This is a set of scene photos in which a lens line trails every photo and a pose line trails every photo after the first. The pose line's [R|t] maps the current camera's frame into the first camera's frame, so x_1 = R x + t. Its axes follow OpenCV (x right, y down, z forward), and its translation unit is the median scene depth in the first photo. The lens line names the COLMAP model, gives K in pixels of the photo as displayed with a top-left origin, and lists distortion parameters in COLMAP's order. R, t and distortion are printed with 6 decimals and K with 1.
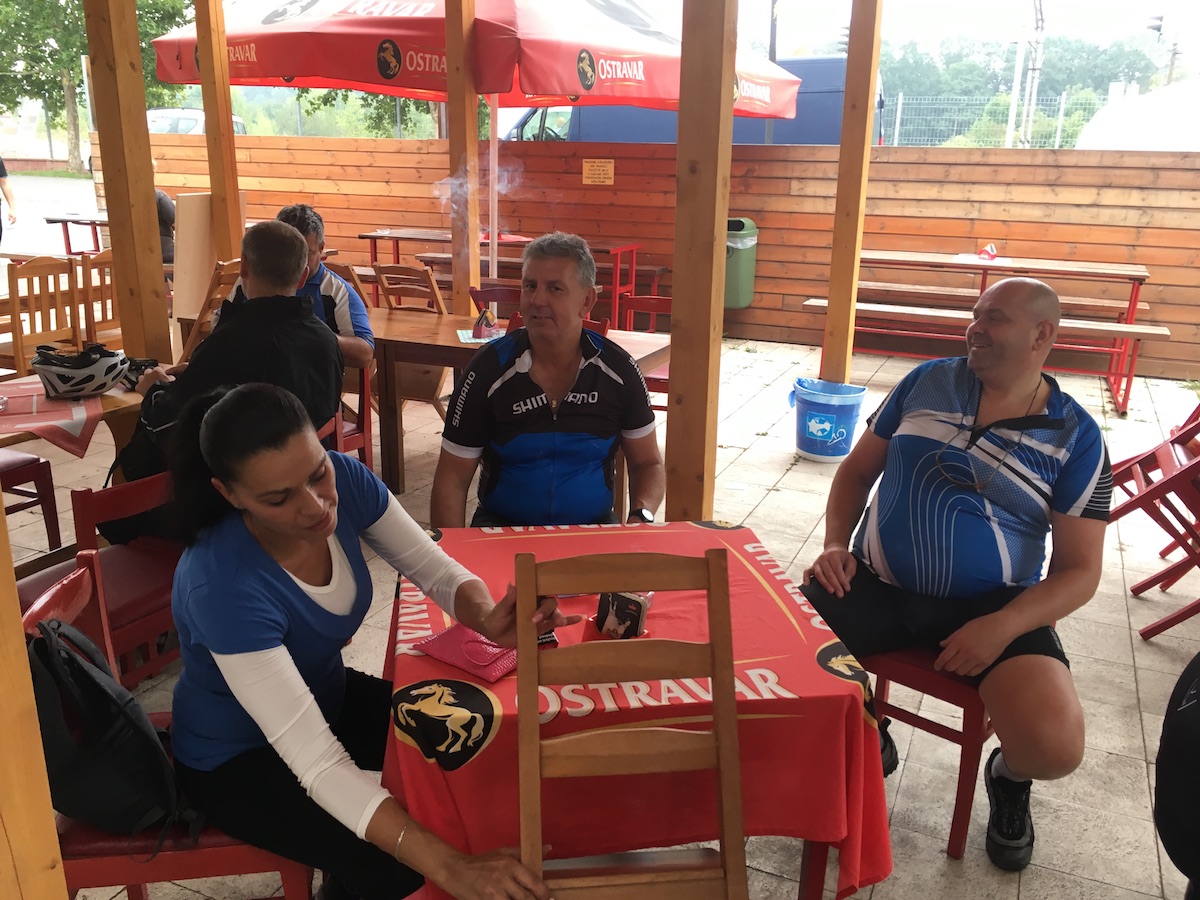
lens RADIAL K [[1021.6, 0, 603.0], [0, 1021.6, 450.4], [0, 0, 1]] dist [0.089459, -0.121386]
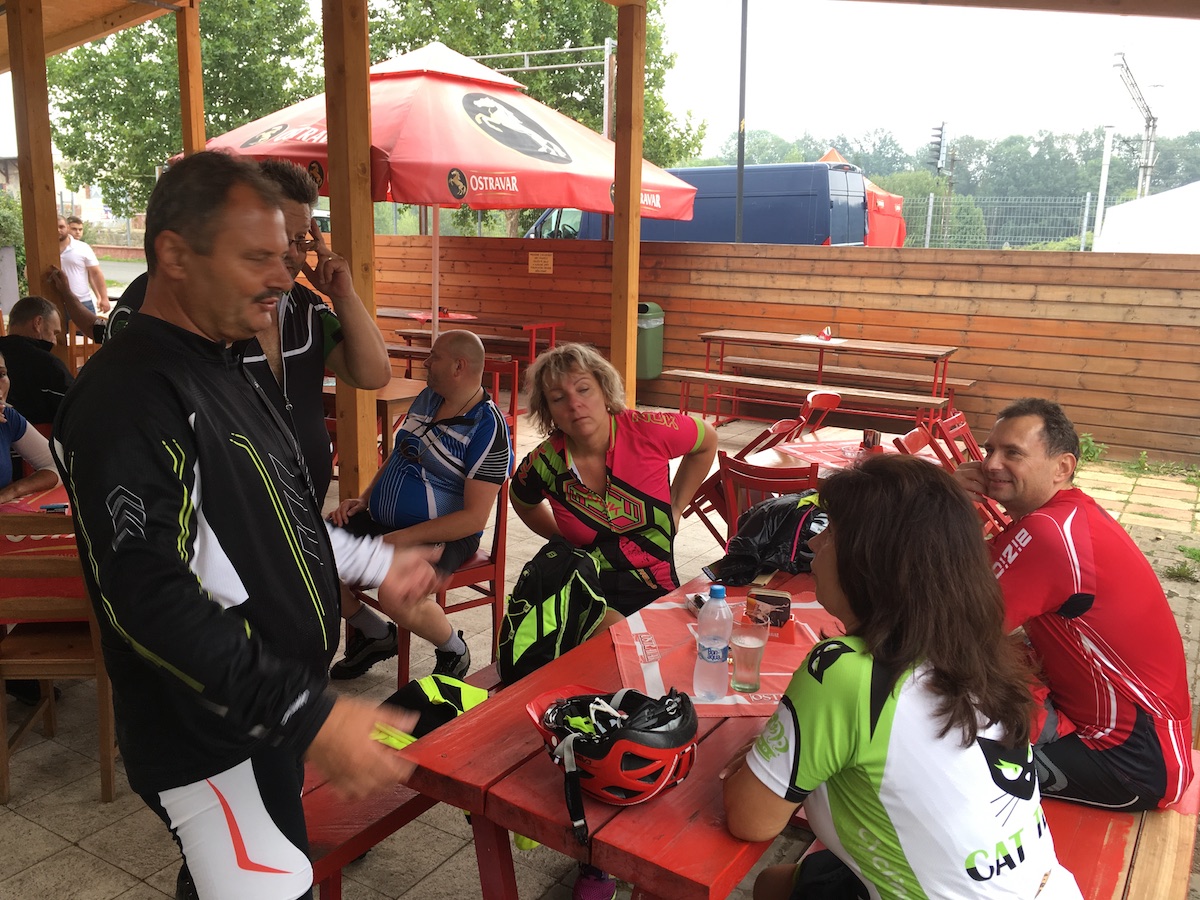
lens RADIAL K [[1021.6, 0, 603.2], [0, 1021.6, 446.6], [0, 0, 1]] dist [0.089459, -0.121386]
pose [[0.991386, 0.031070, -0.127235, 0.262362], [-0.042127, 0.995477, -0.085149, 0.042691], [0.124014, 0.089776, 0.988211, -0.159163]]
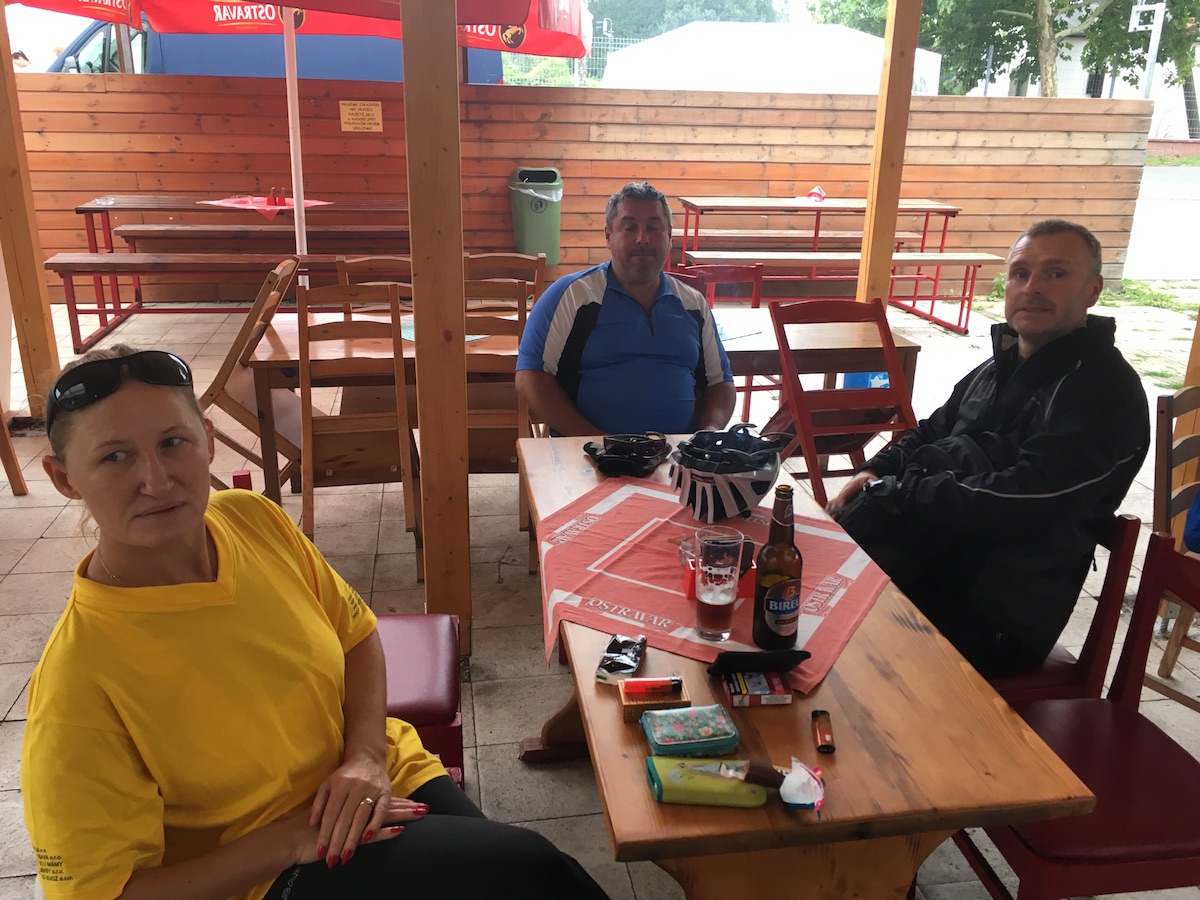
lens RADIAL K [[1021.6, 0, 607.3], [0, 1021.6, 443.3], [0, 0, 1]] dist [0.089459, -0.121386]
pose [[0.838518, -0.175414, 0.515867, -0.374251], [0.147373, 0.984487, 0.095214, -0.069873], [-0.524566, -0.003814, 0.851361, 0.208145]]
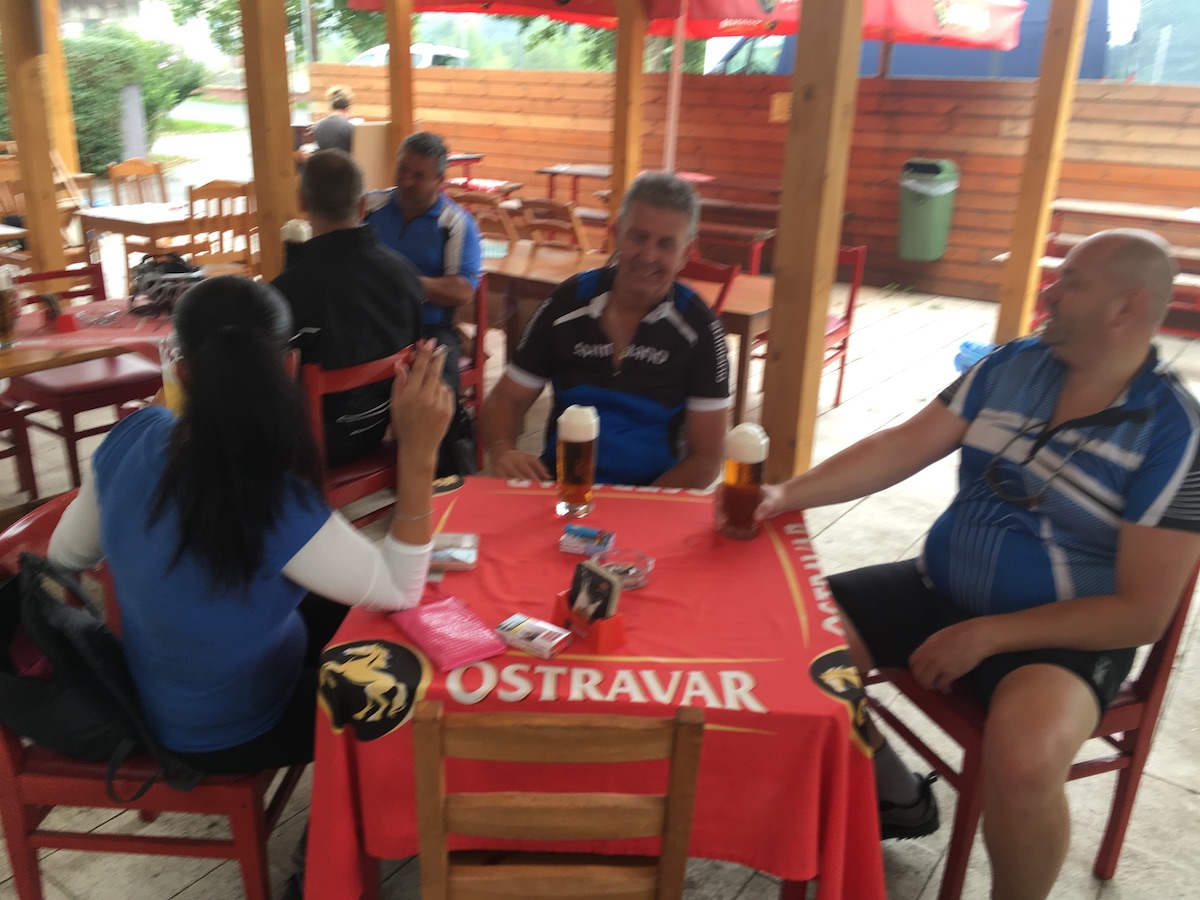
lens RADIAL K [[1021.6, 0, 595.9], [0, 1021.6, 452.8], [0, 0, 1]] dist [0.089459, -0.121386]
pose [[0.976271, 0.084040, -0.199578, 0.045384], [-0.072707, 0.995332, 0.063464, -0.004451], [0.203980, -0.047448, 0.977825, 0.030446]]
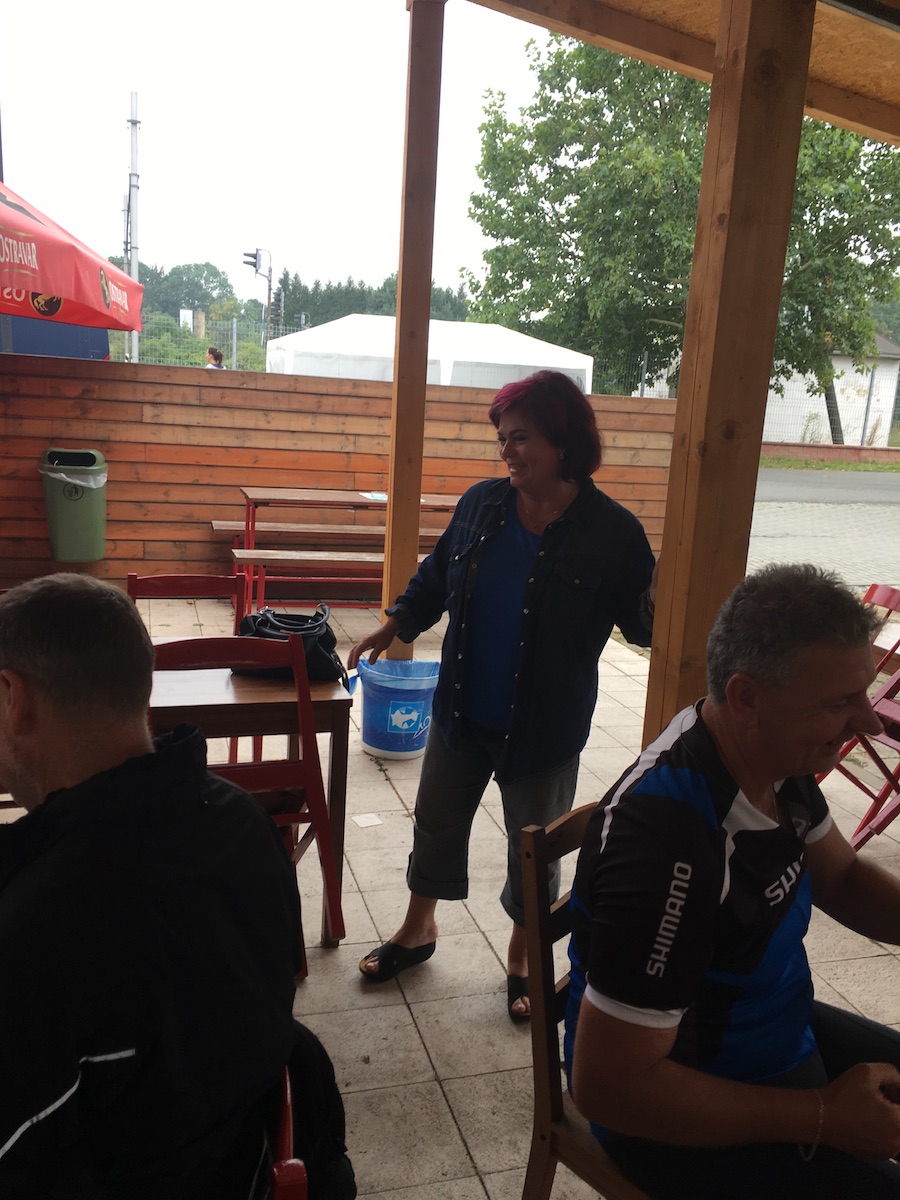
lens RADIAL K [[1021.6, 0, 453.6], [0, 1021.6, 599.3], [0, 0, 1]] dist [0.089459, -0.121386]
pose [[0.762768, -0.102007, 0.638576, -0.188368], [0.138477, 0.990339, -0.007211, -0.073949], [-0.631672, 0.093929, 0.769525, 0.241774]]
